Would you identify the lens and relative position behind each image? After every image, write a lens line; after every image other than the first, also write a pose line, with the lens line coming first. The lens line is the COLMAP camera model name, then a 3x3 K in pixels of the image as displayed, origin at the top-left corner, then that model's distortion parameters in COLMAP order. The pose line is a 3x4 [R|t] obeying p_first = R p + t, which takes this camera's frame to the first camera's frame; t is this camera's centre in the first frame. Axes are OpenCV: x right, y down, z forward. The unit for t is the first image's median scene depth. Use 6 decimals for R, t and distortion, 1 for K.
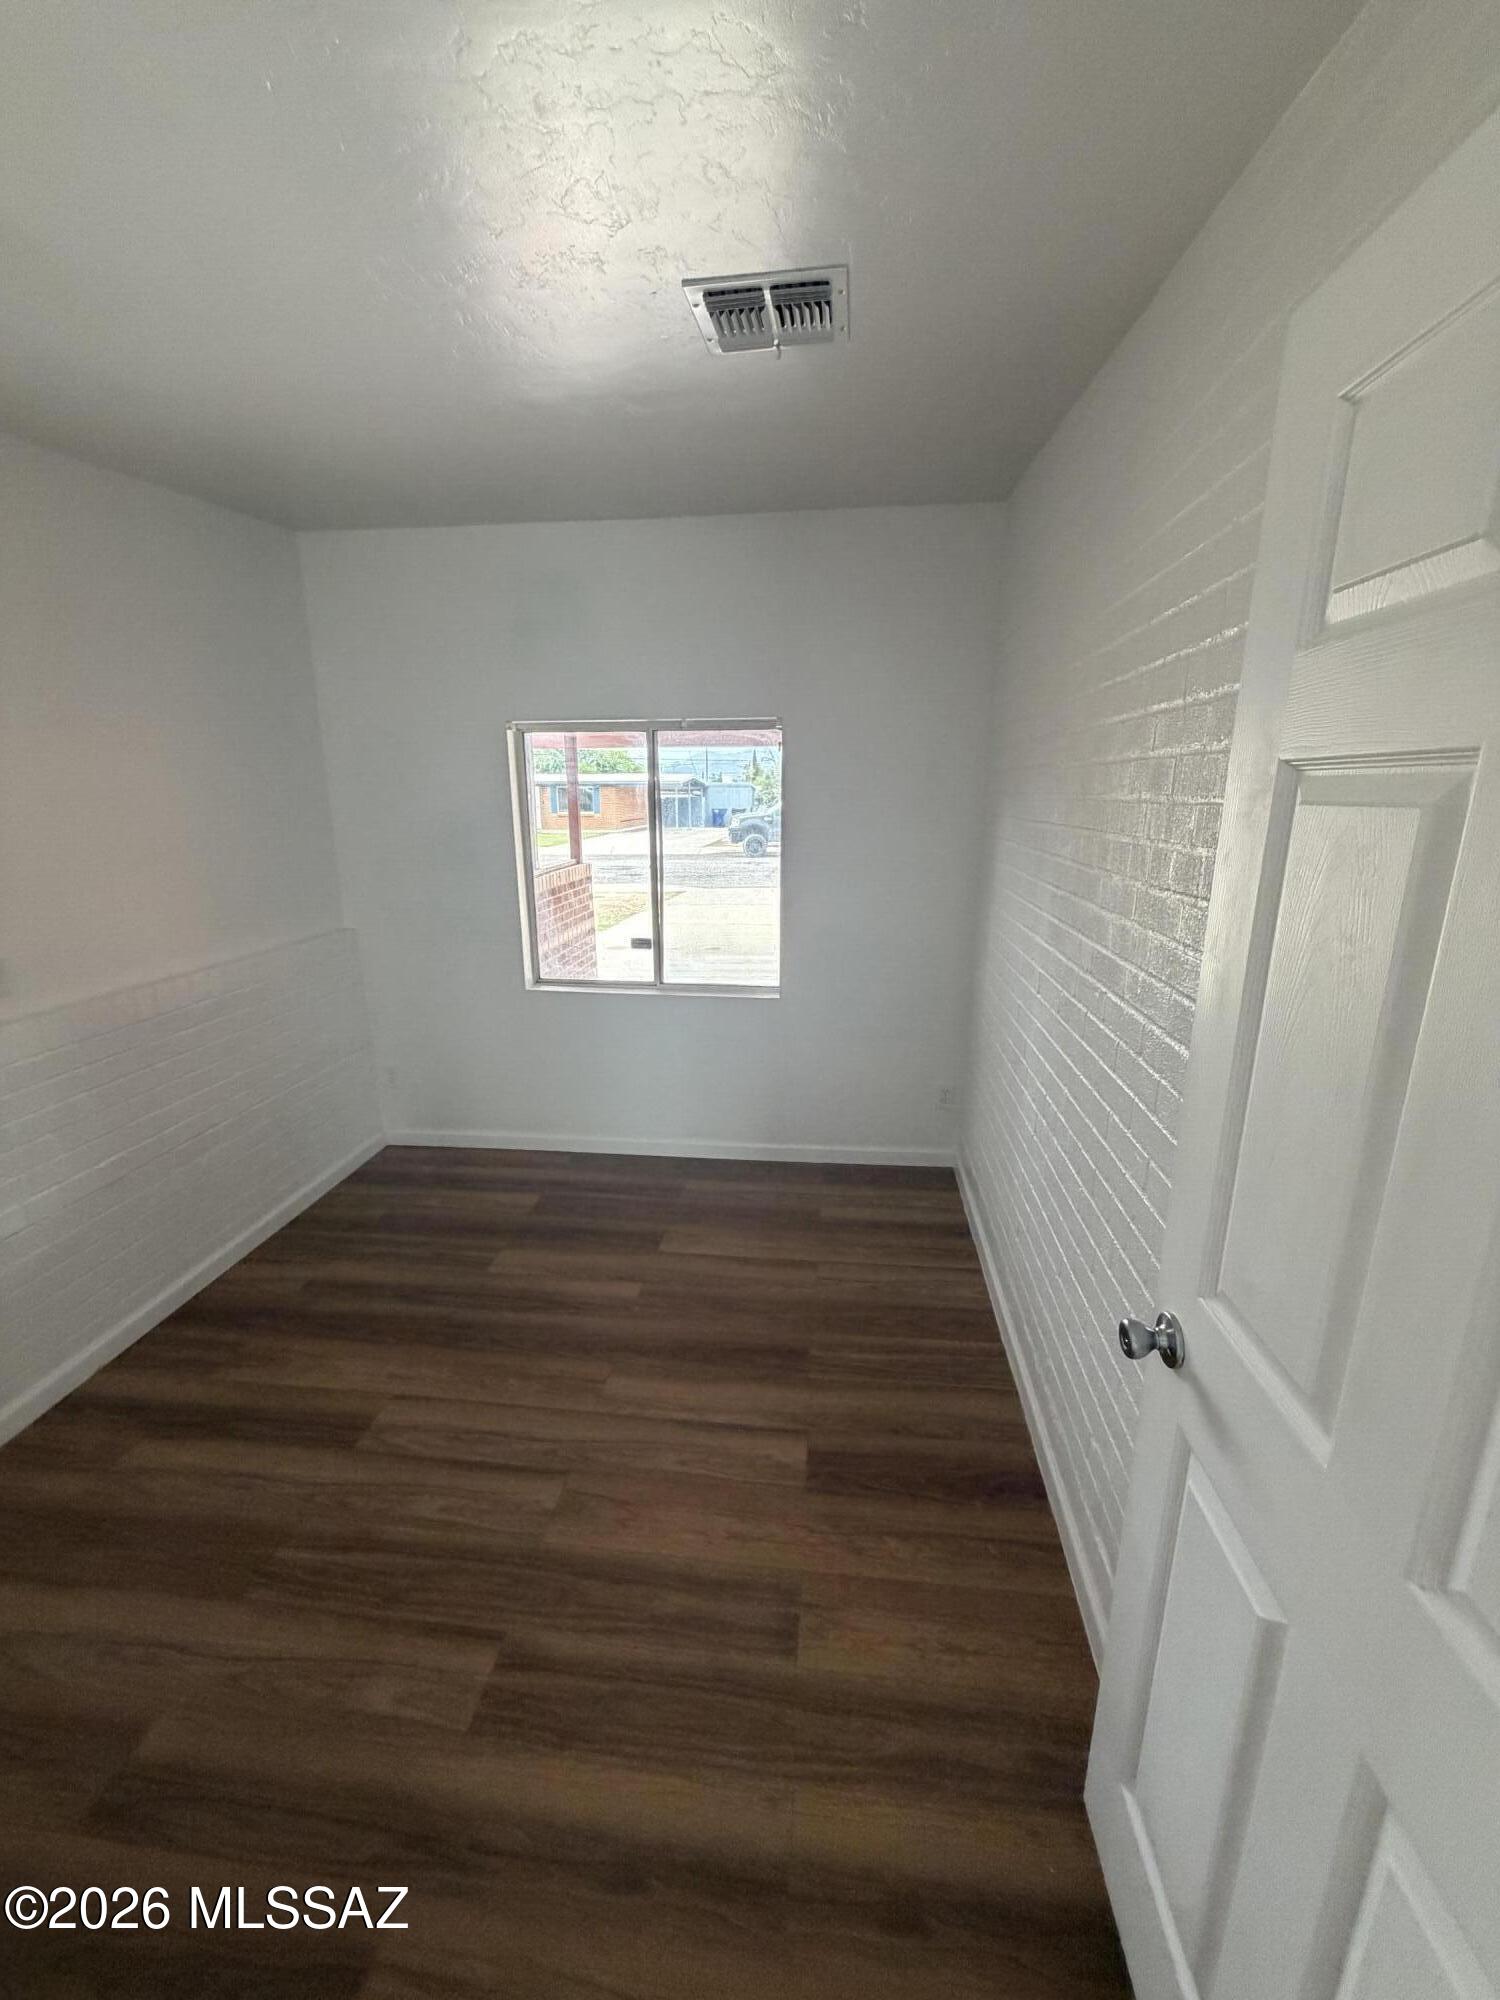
lens RADIAL K [[796.5, 0, 751.0], [0, 796.5, 996.3], [0, 0, 1]] dist [-0.000200, 0.000104]
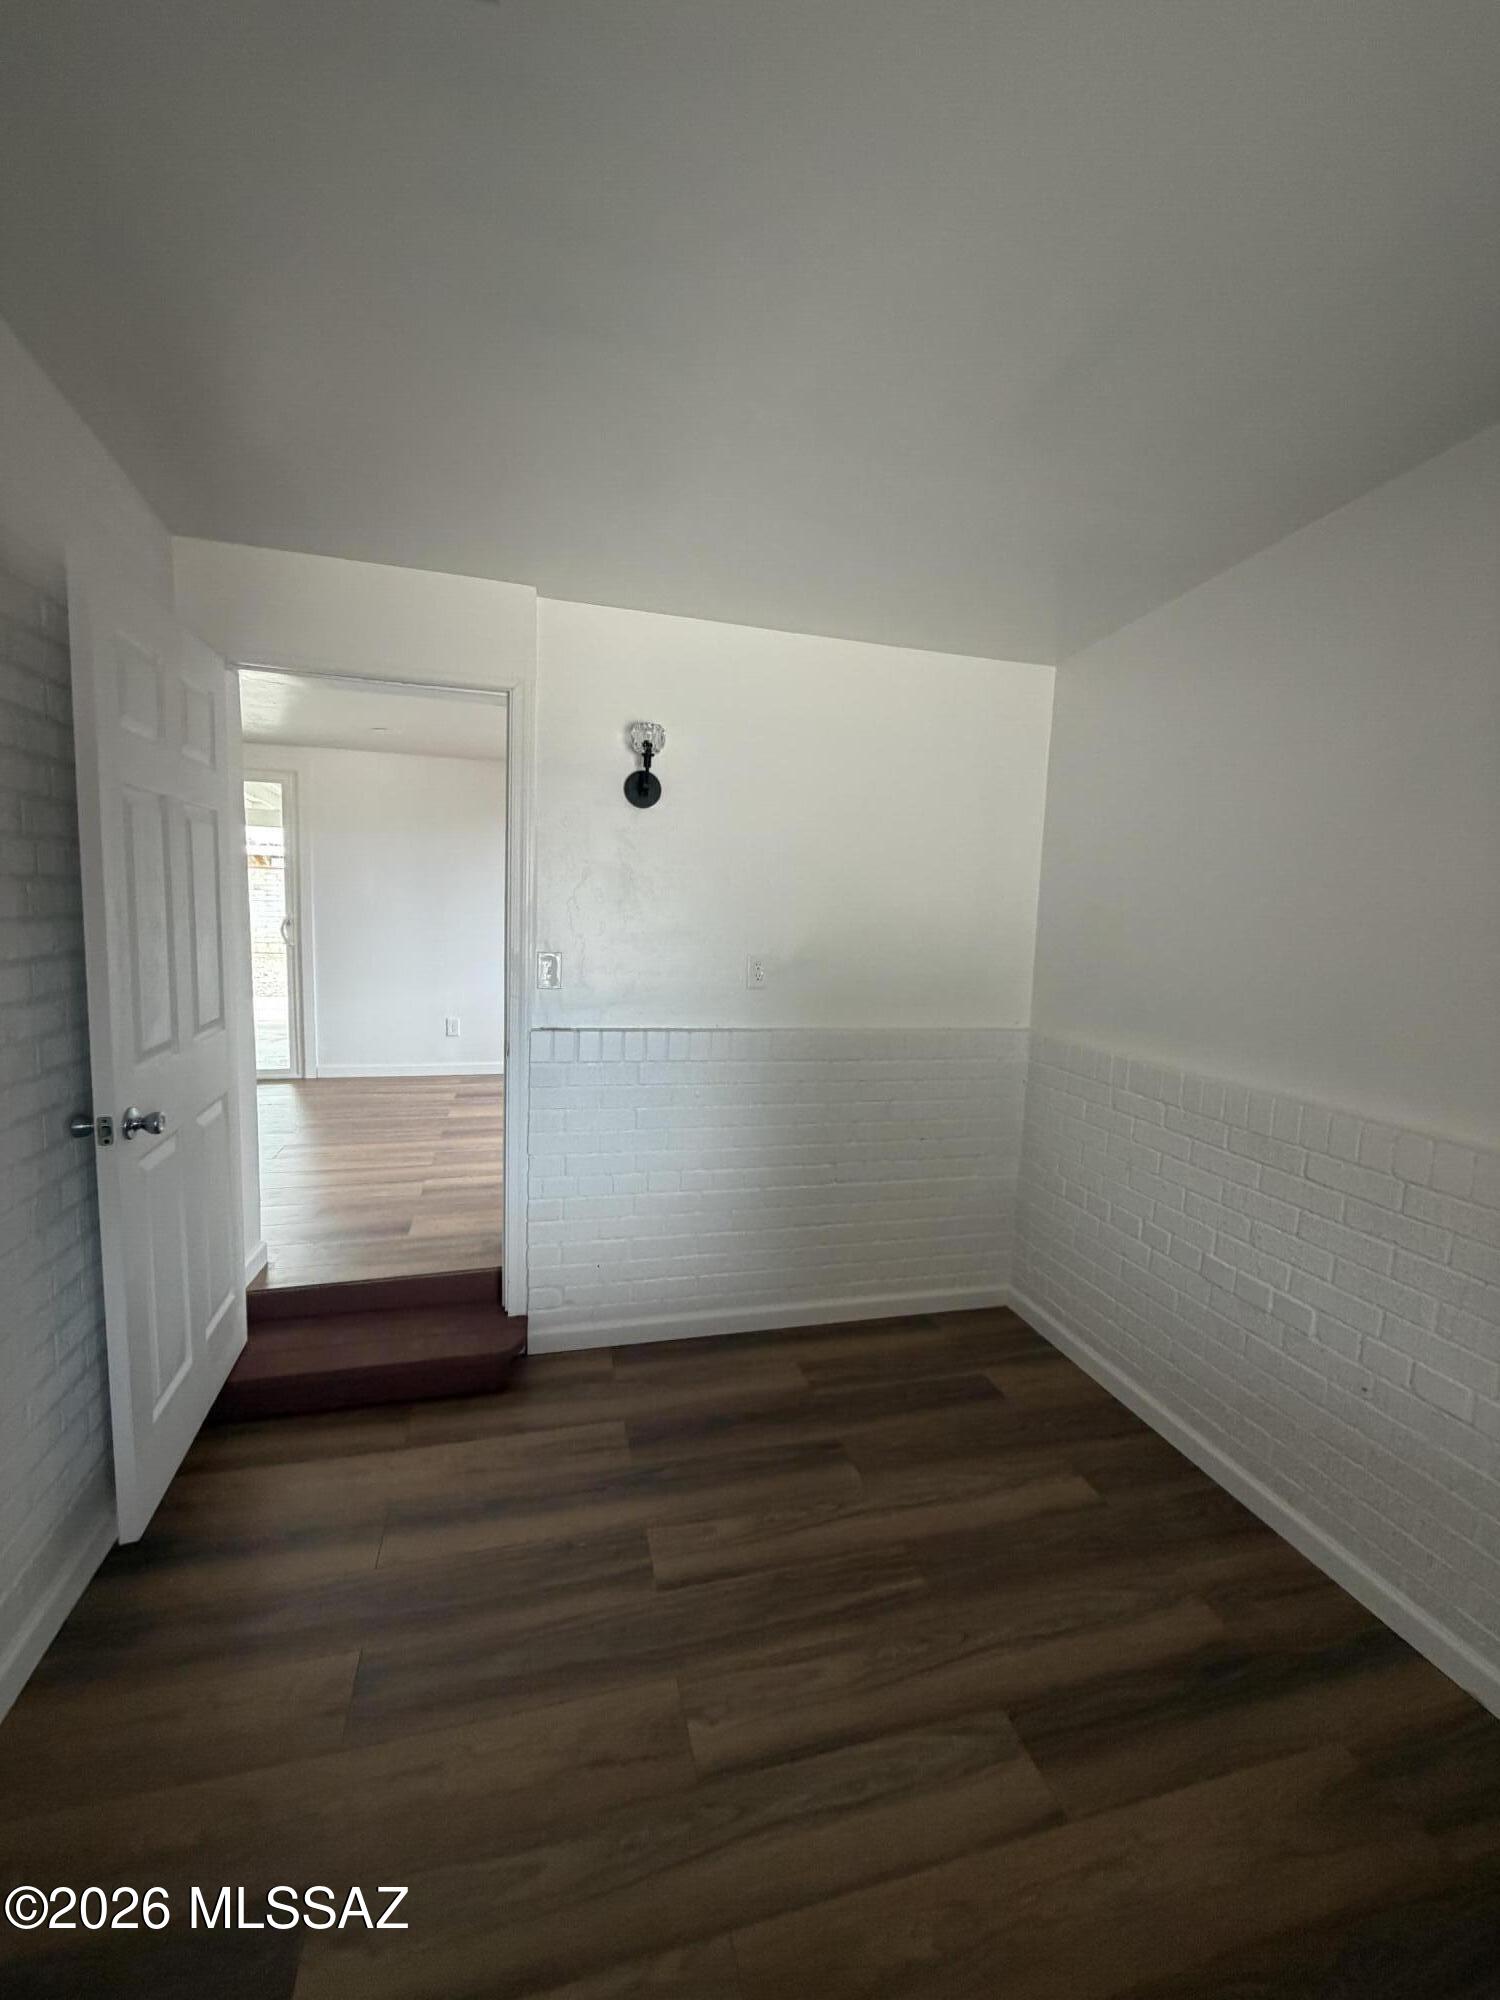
lens RADIAL K [[799.4, 0, 750.0], [0, 799.4, 1000.0], [0, 0, 1]] dist [0.000181, 0.000061]
pose [[-0.929710, 0.012284, -0.368088, -0.030243], [-0.126647, 0.927830, 0.350844, -0.289330], [0.345833, 0.372800, -0.861057, 1.462709]]
